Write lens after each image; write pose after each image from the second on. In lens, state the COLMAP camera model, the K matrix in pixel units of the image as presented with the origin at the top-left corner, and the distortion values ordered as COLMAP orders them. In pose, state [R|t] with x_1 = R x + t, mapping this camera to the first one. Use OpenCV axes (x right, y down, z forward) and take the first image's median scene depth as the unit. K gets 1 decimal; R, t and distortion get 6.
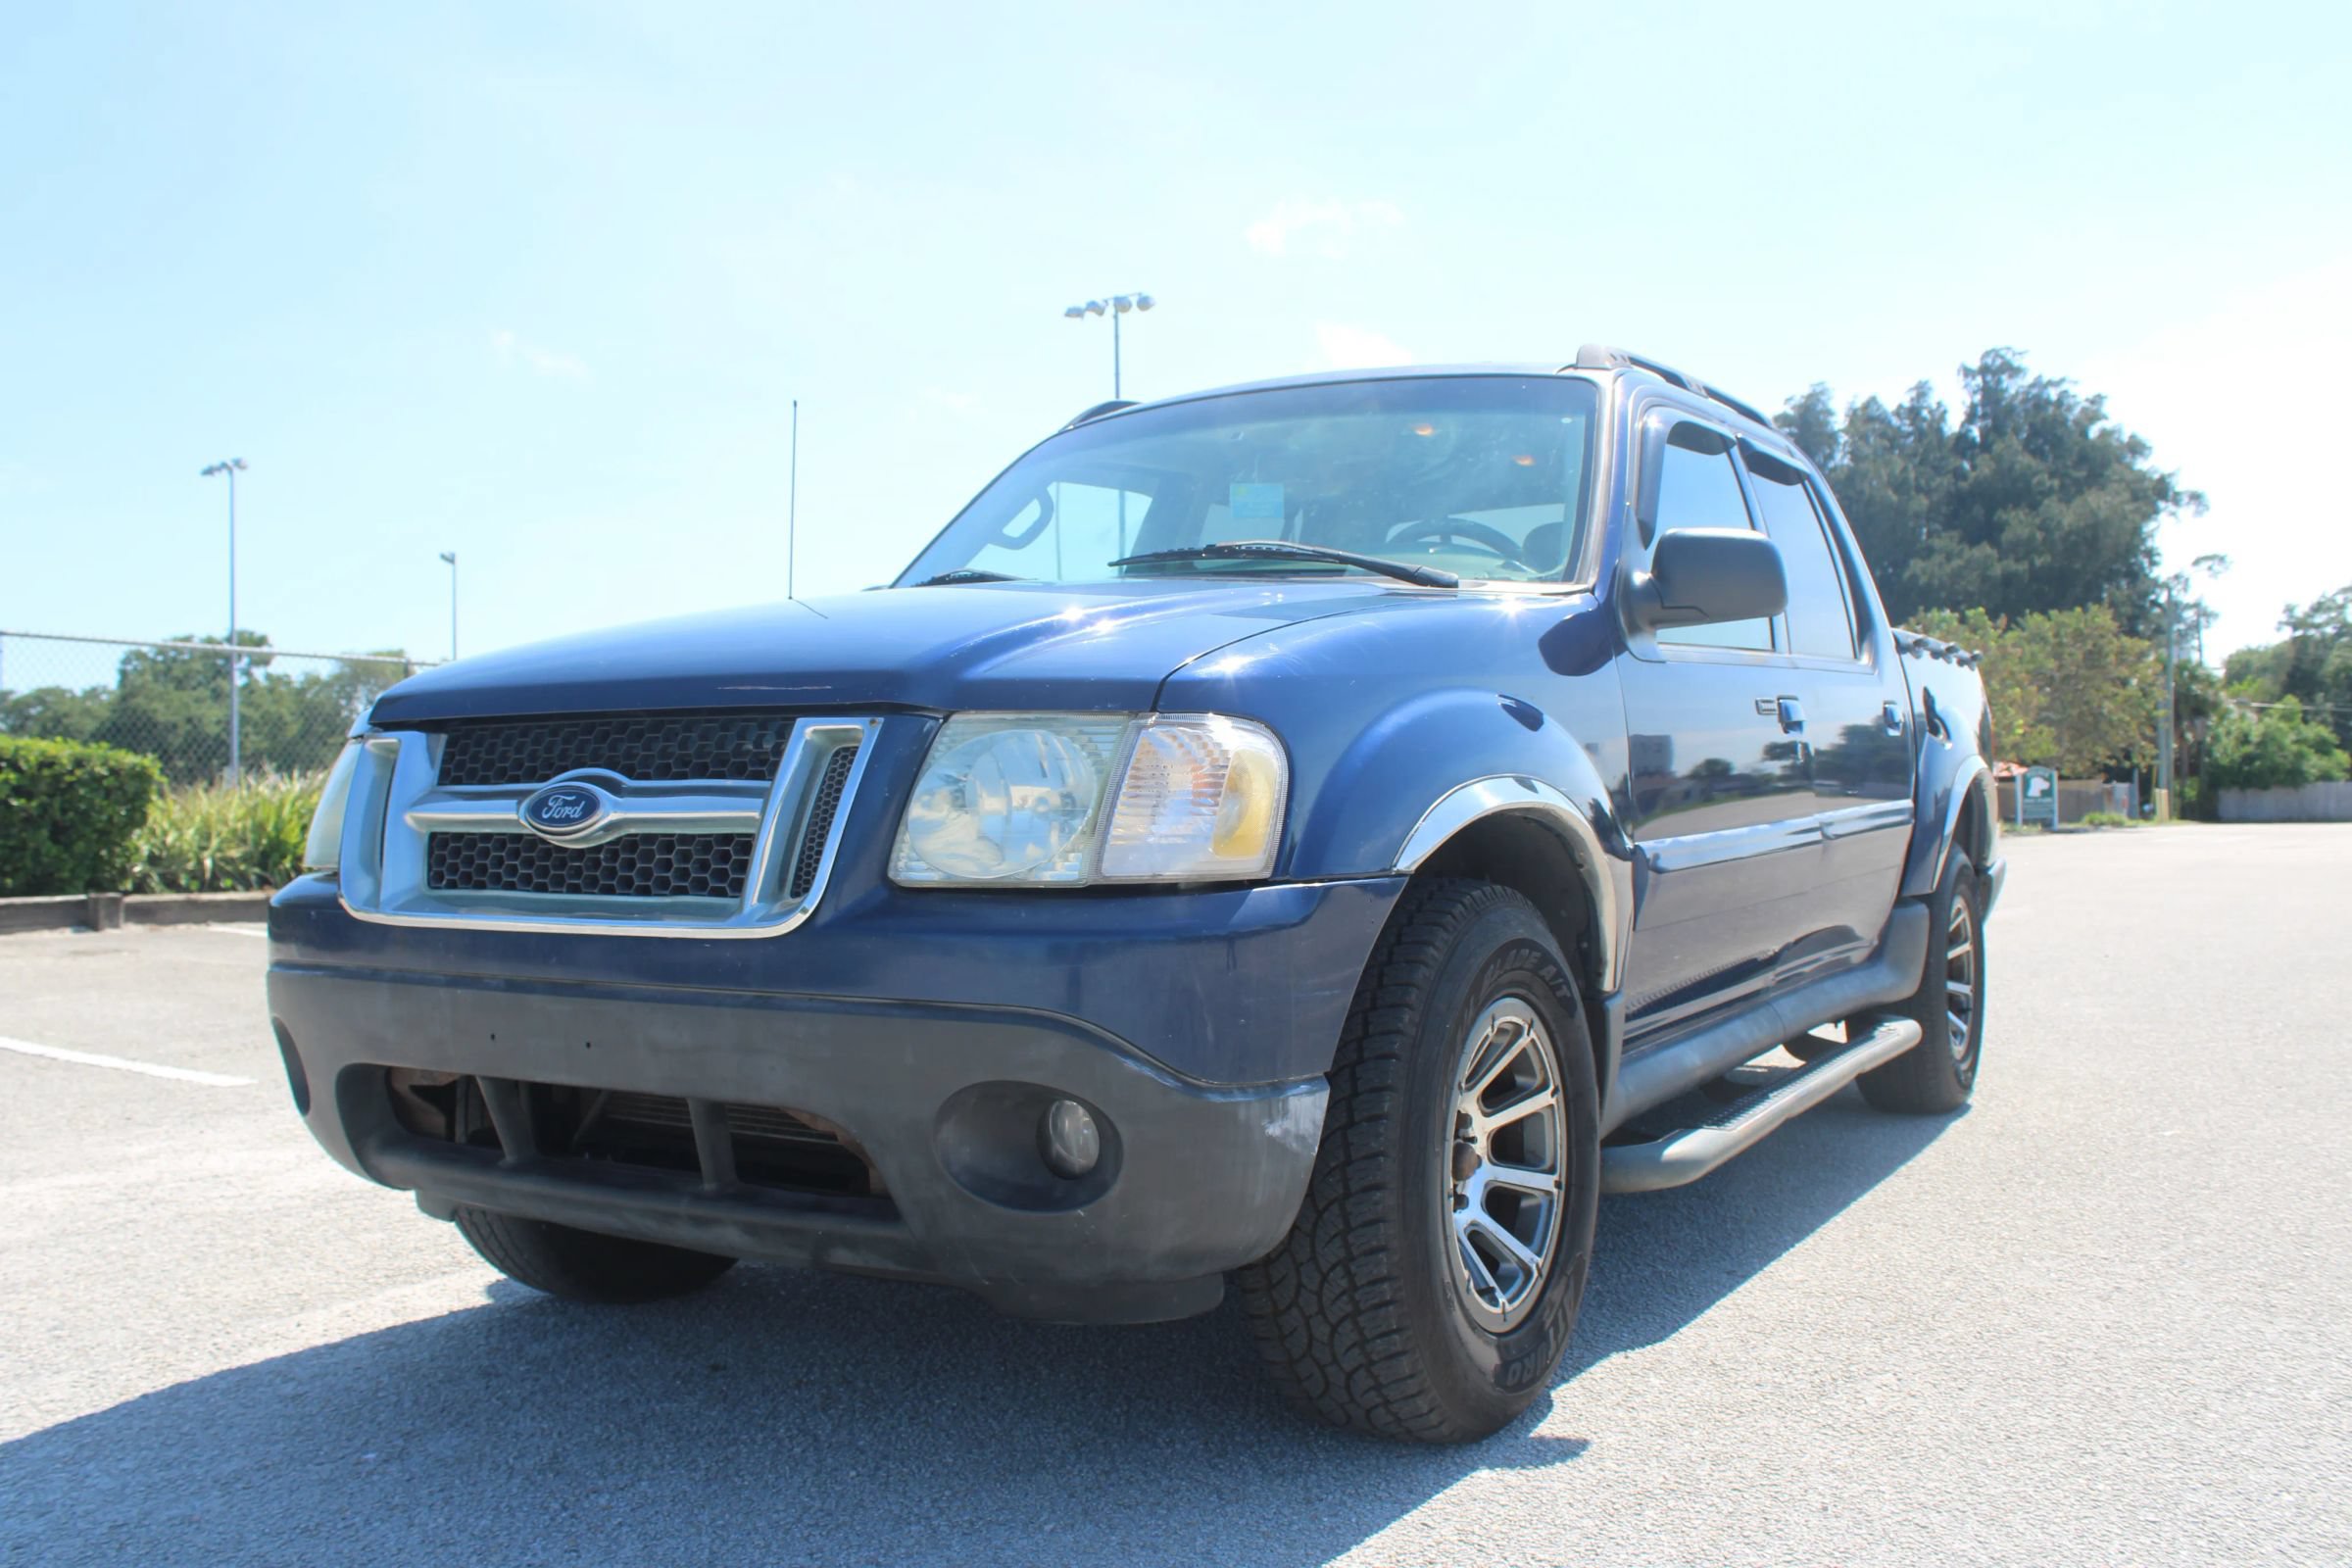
lens RADIAL K [[2057.5, 0, 1162.9], [0, 2057.5, 791.4], [0, 0, 1]] dist [-0.152650, 0.140696]
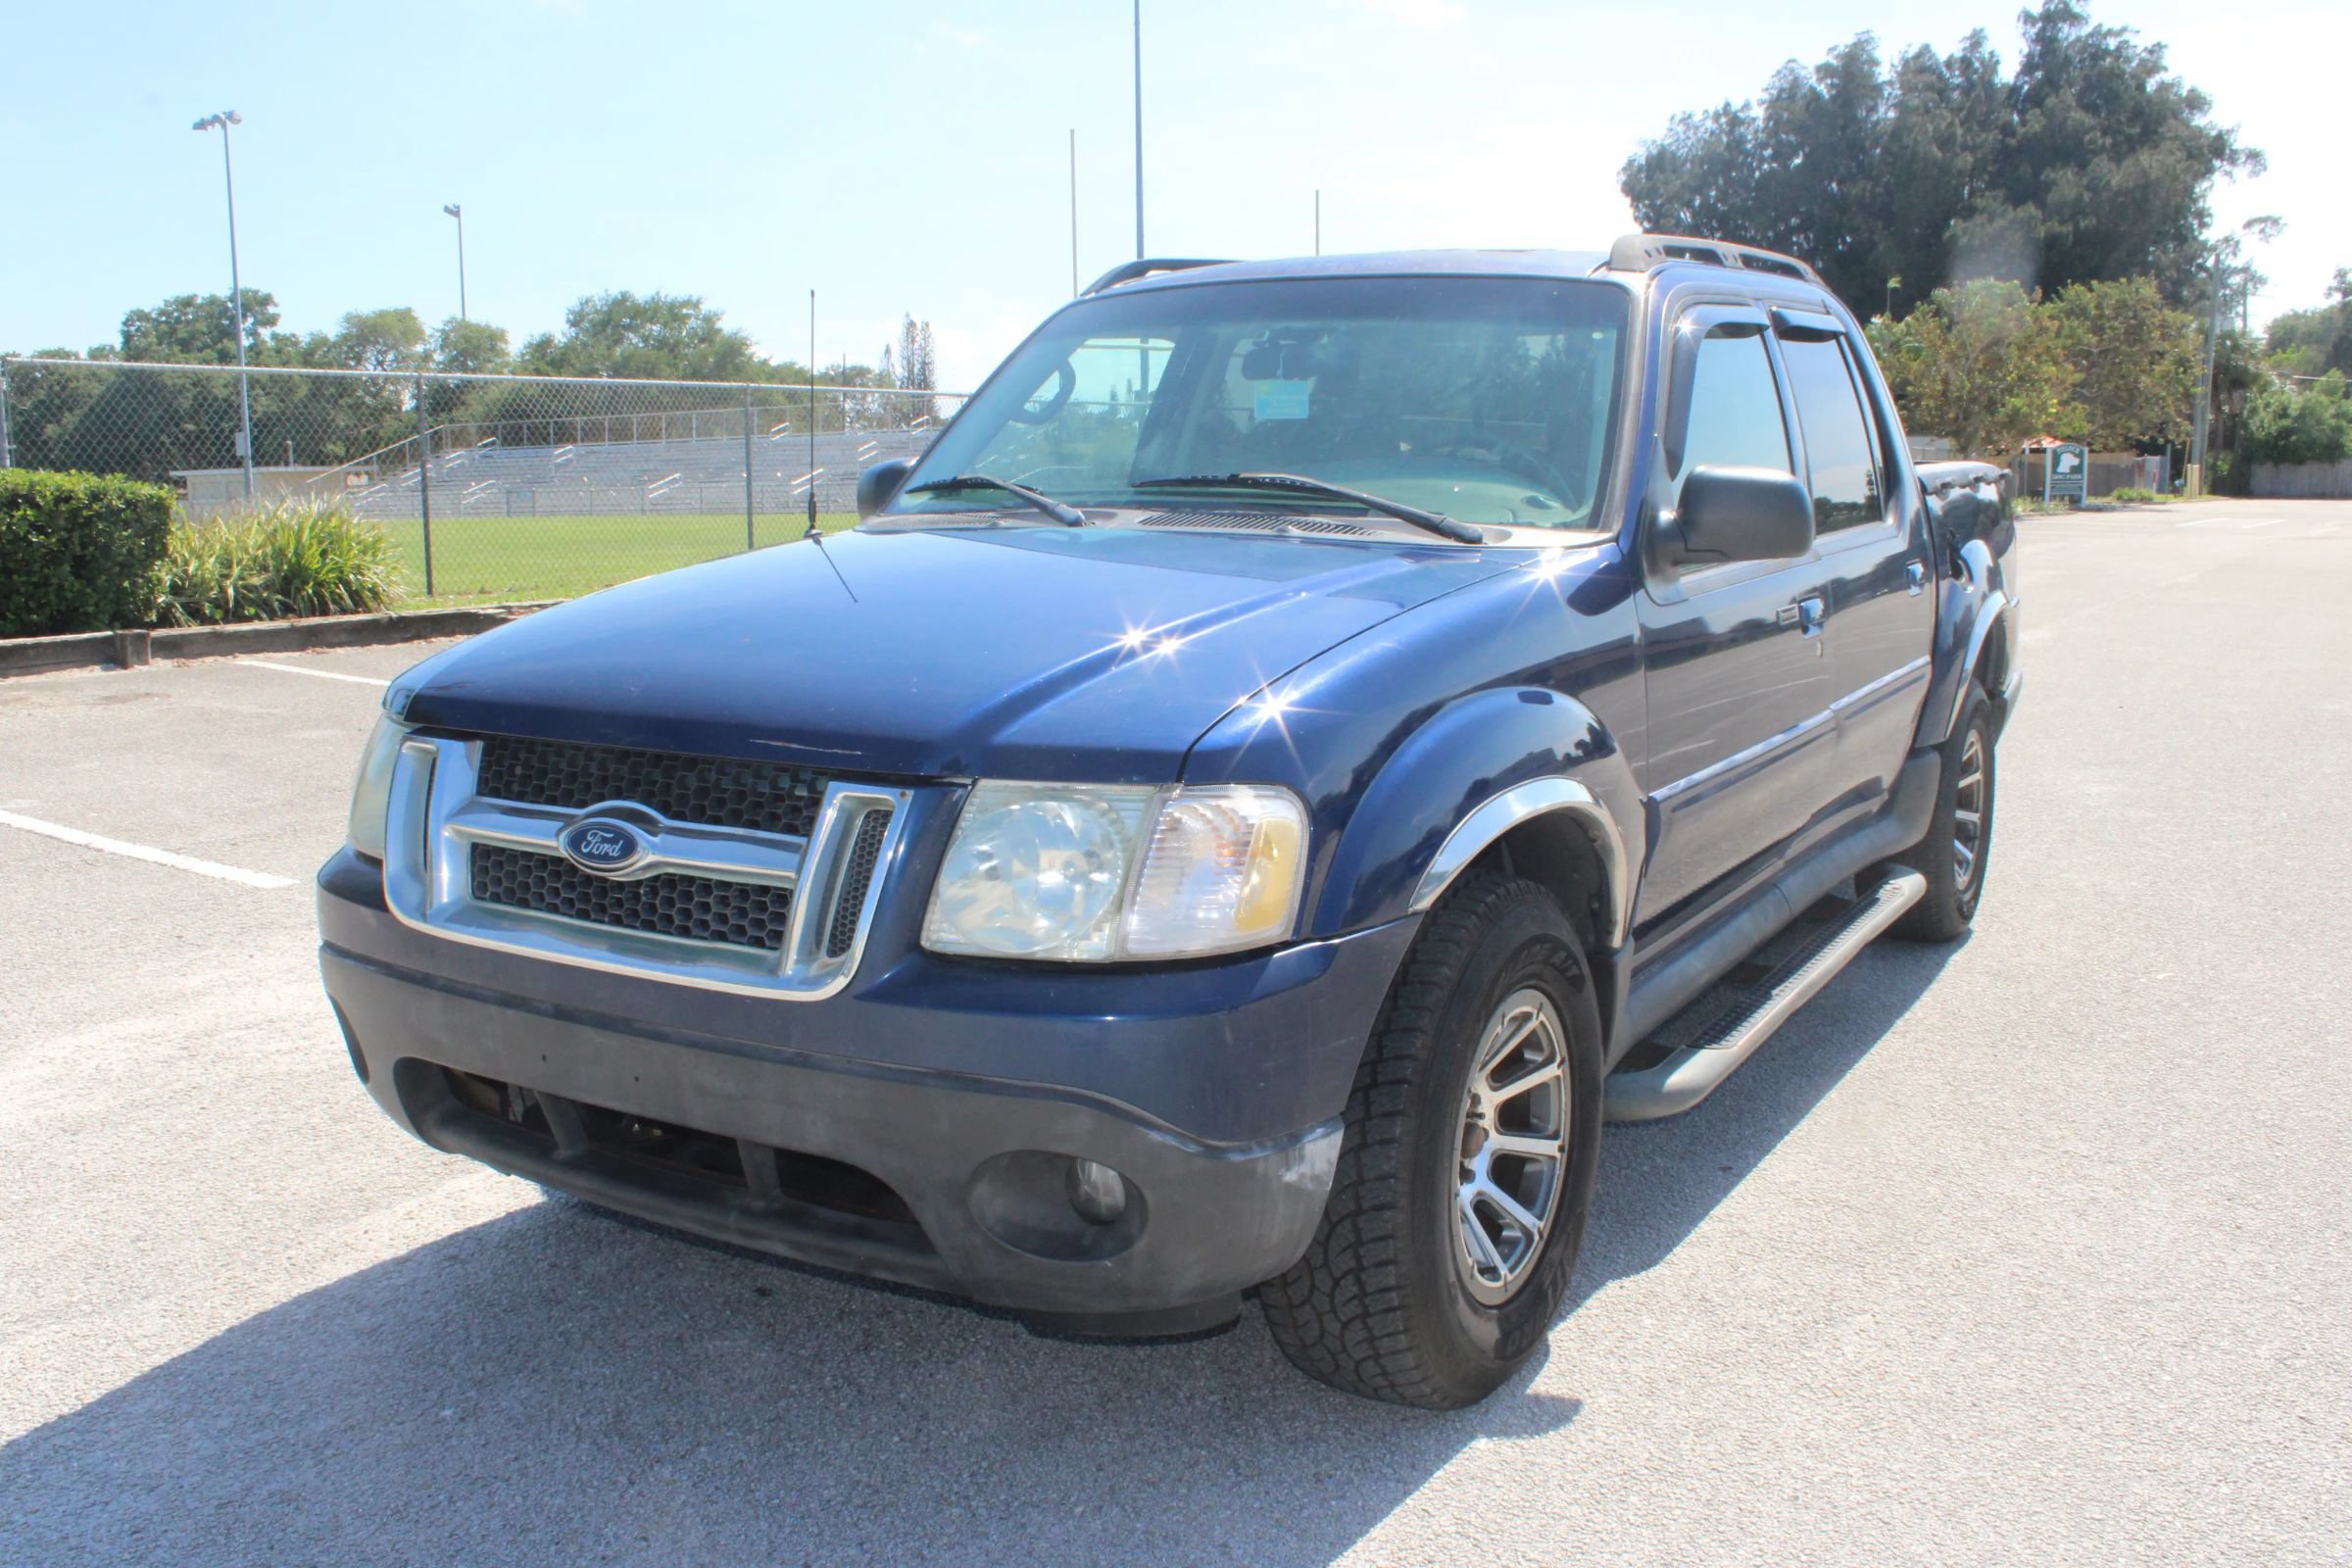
lens RADIAL K [[2057.5, 0, 1167.9], [0, 2057.5, 784.5], [0, 0, 1]] dist [-0.152650, 0.140696]
pose [[0.999969, 0.004077, -0.006681, -0.002217], [-0.002924, 0.986404, 0.164314, -0.155876], [0.007260, -0.164289, 0.986386, -0.005611]]
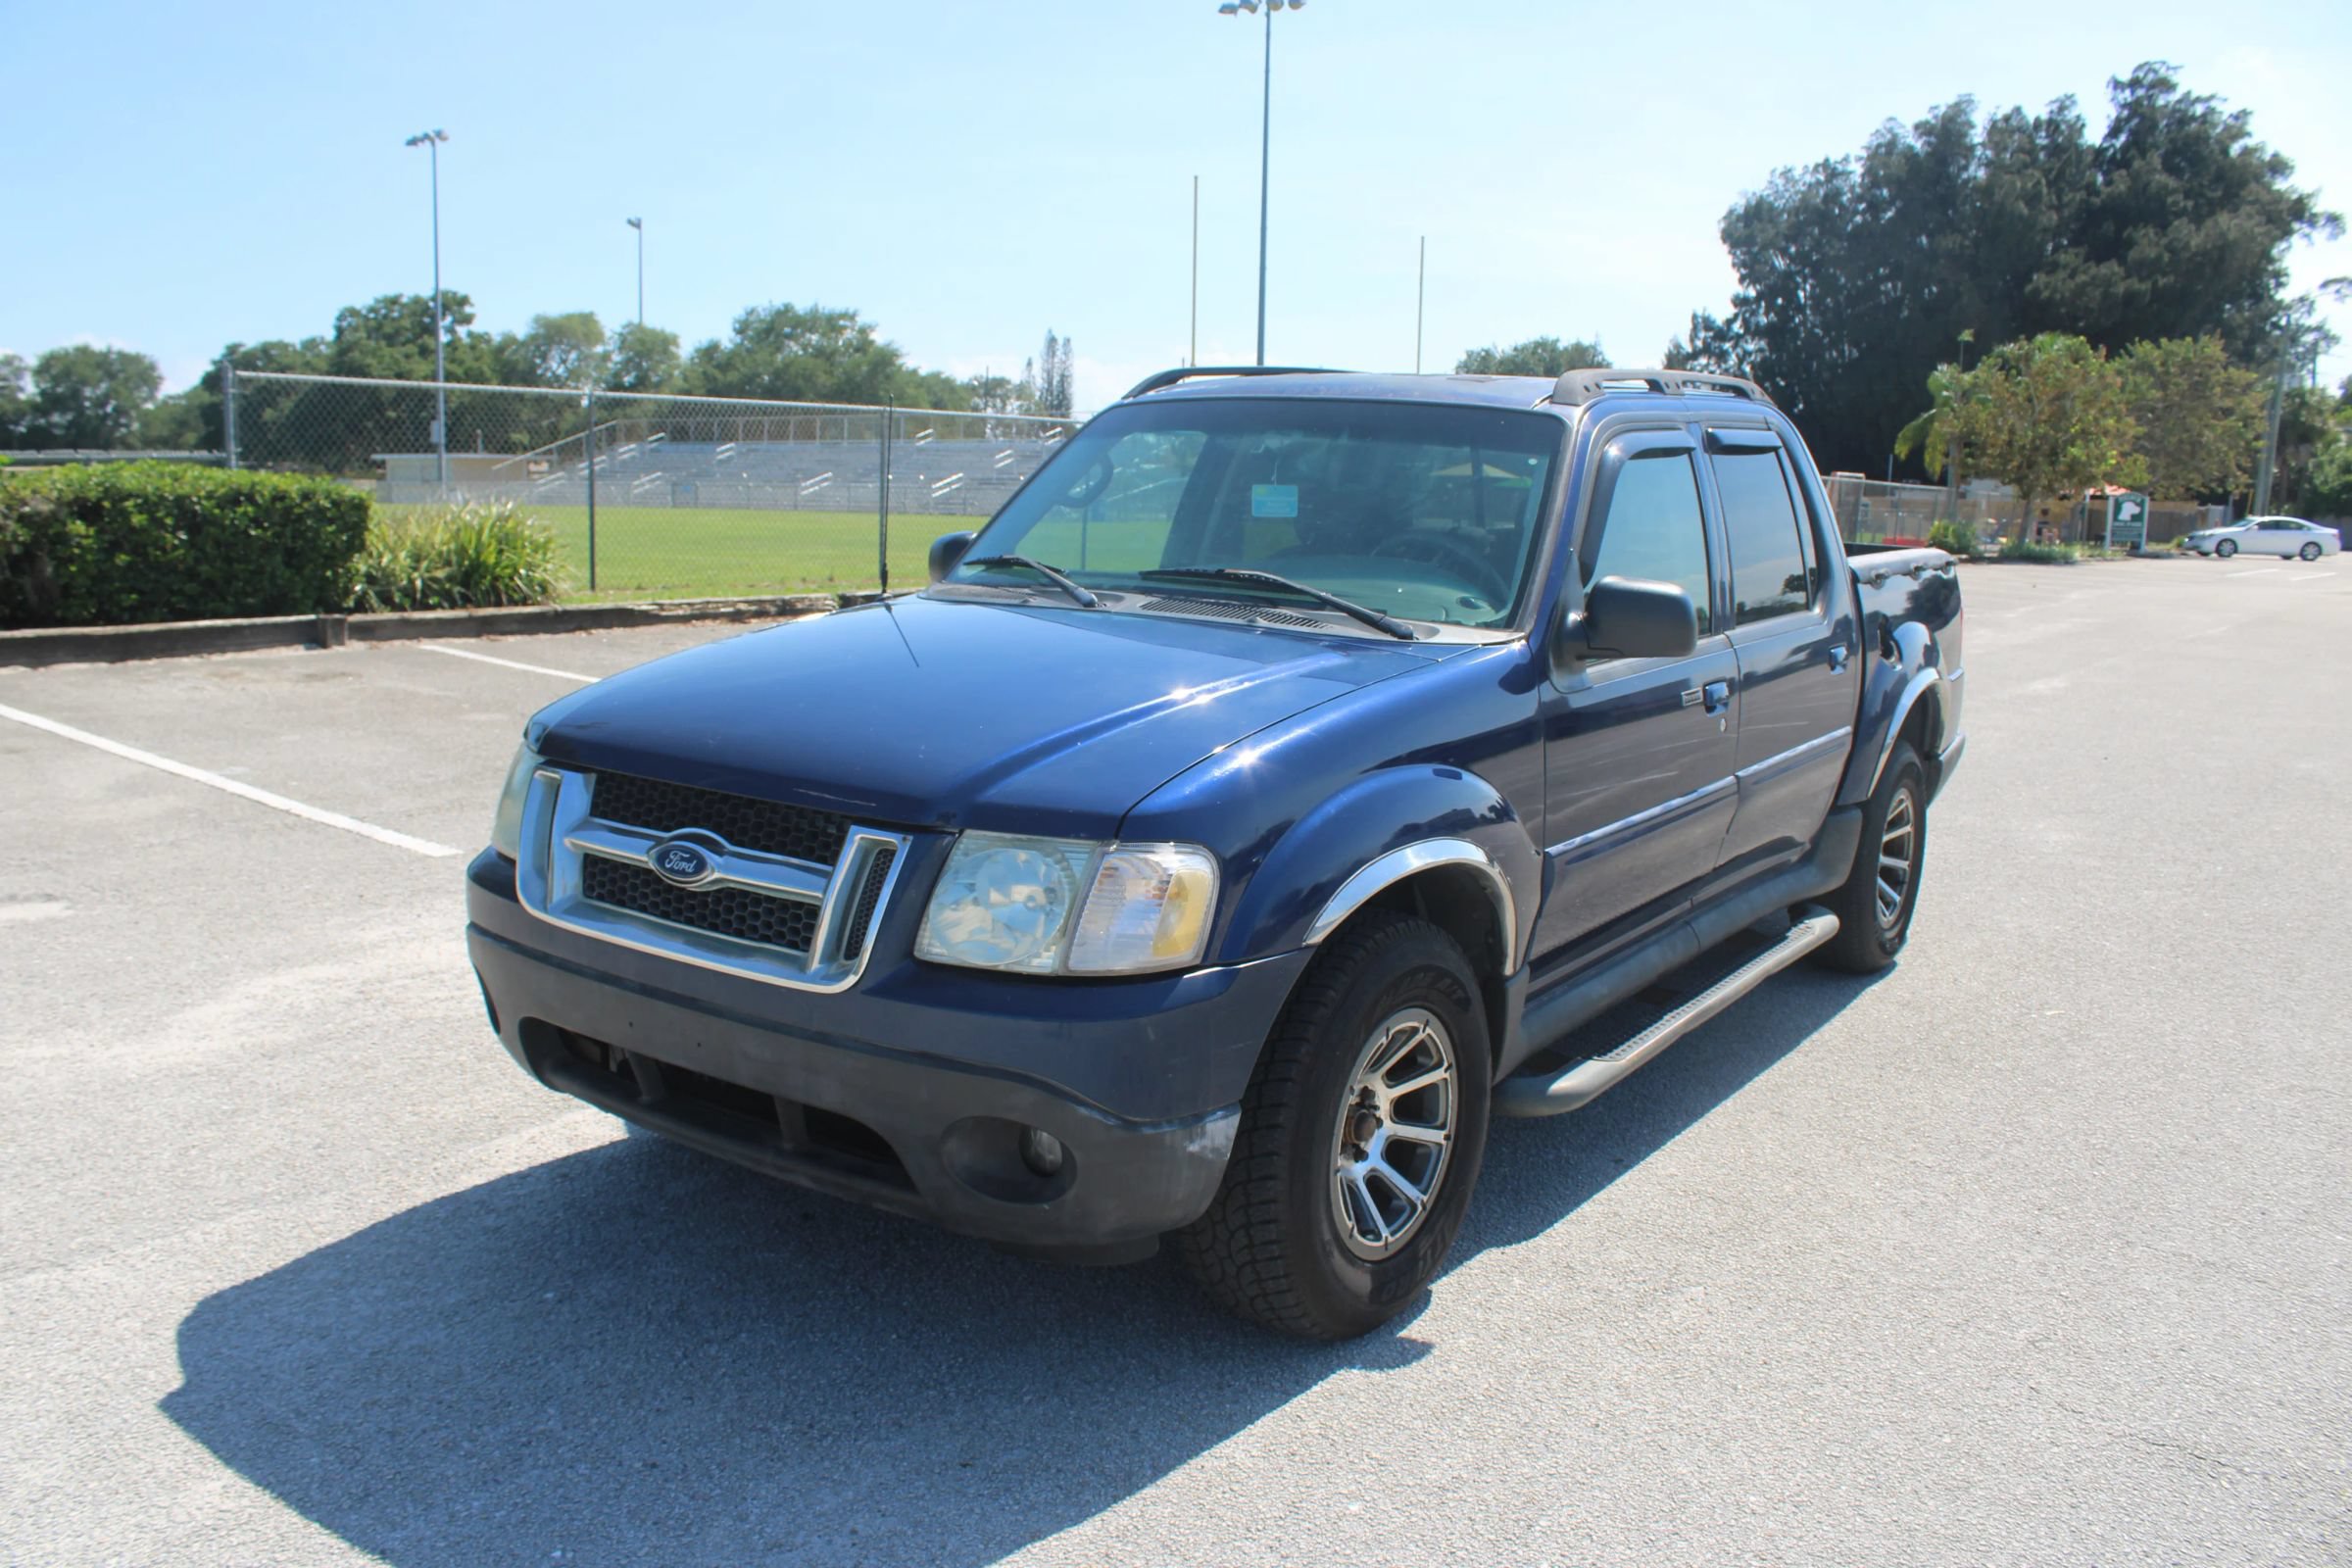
lens RADIAL K [[1918.5, 0, 1157.5], [0, 1918.5, 793.6], [0, 0, 1]] dist [-0.162131, 0.138816]
pose [[0.996641, 0.047654, -0.066604, 0.077696], [-0.035281, 0.983769, 0.175936, -0.215702], [0.073908, -0.172995, 0.982146, -0.152283]]
